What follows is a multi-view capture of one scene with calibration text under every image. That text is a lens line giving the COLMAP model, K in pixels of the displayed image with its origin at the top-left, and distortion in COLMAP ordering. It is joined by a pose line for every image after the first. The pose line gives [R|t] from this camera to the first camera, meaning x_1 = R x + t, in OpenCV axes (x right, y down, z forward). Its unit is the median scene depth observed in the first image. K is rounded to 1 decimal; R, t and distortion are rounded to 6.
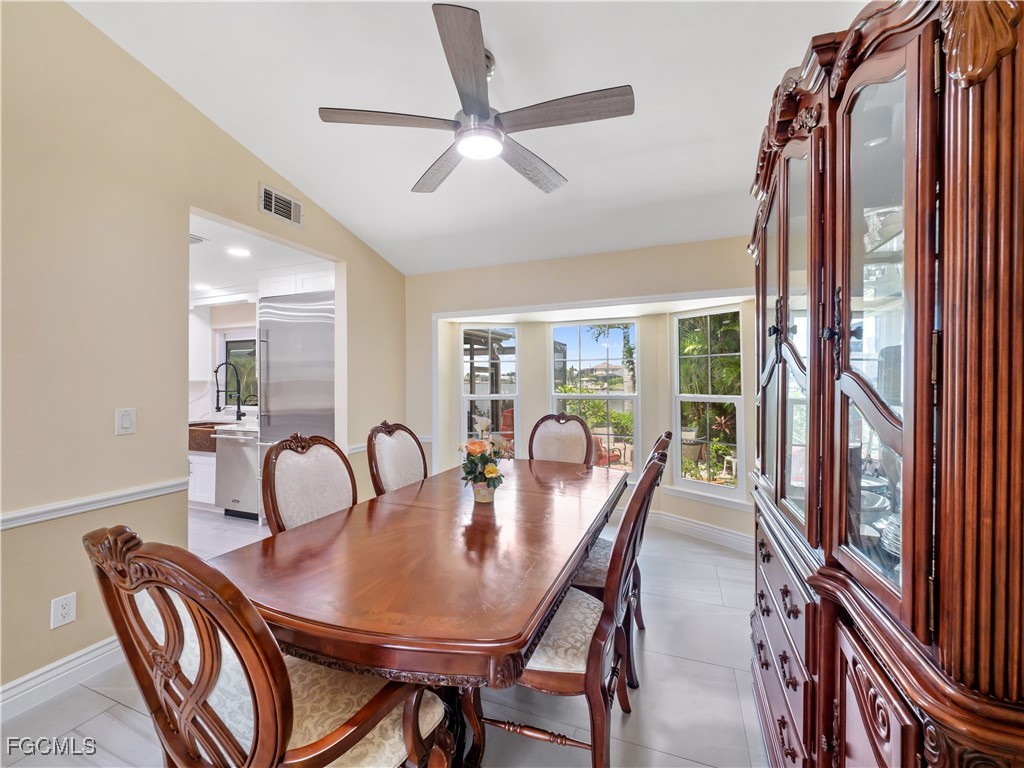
lens RADIAL K [[428.5, 0, 504.3], [0, 428.5, 389.1], [0, 0, 1]] dist [-0.006521, -0.003271]
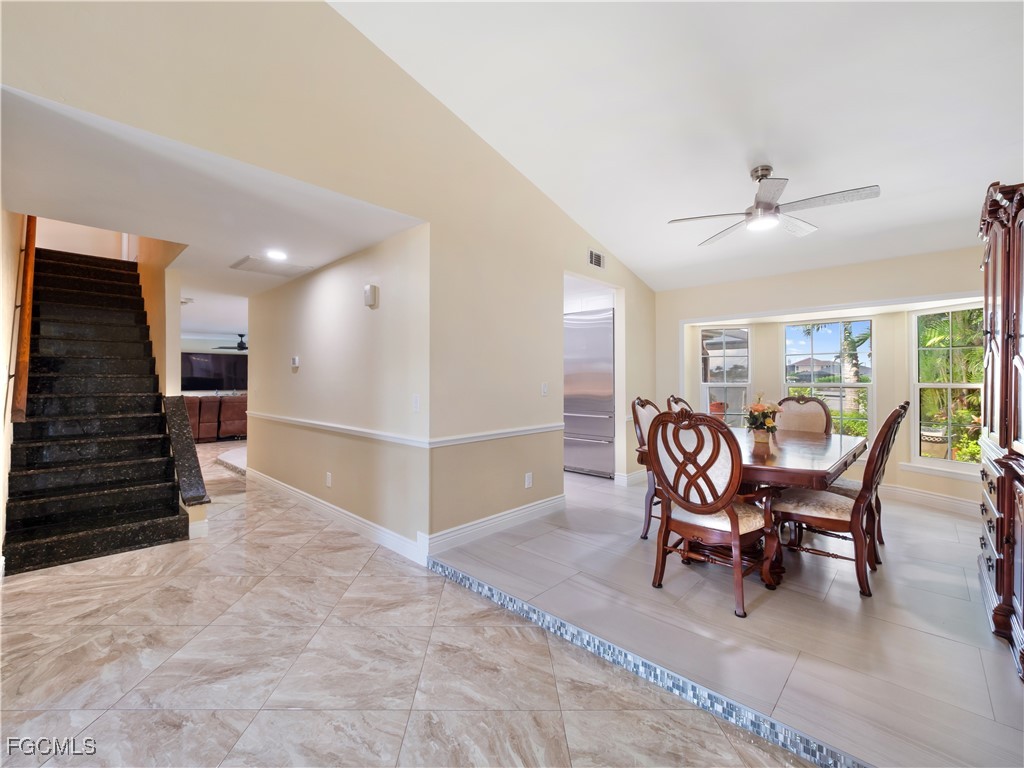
lens RADIAL K [[428.5, 0, 509.9], [0, 428.5, 384.3], [0, 0, 1]] dist [-0.006521, -0.003271]
pose [[0.927808, 0.007953, -0.372974, -0.303962], [-0.010763, 0.999927, -0.005452, 0.059766], [0.372904, 0.009073, 0.927826, -0.776950]]
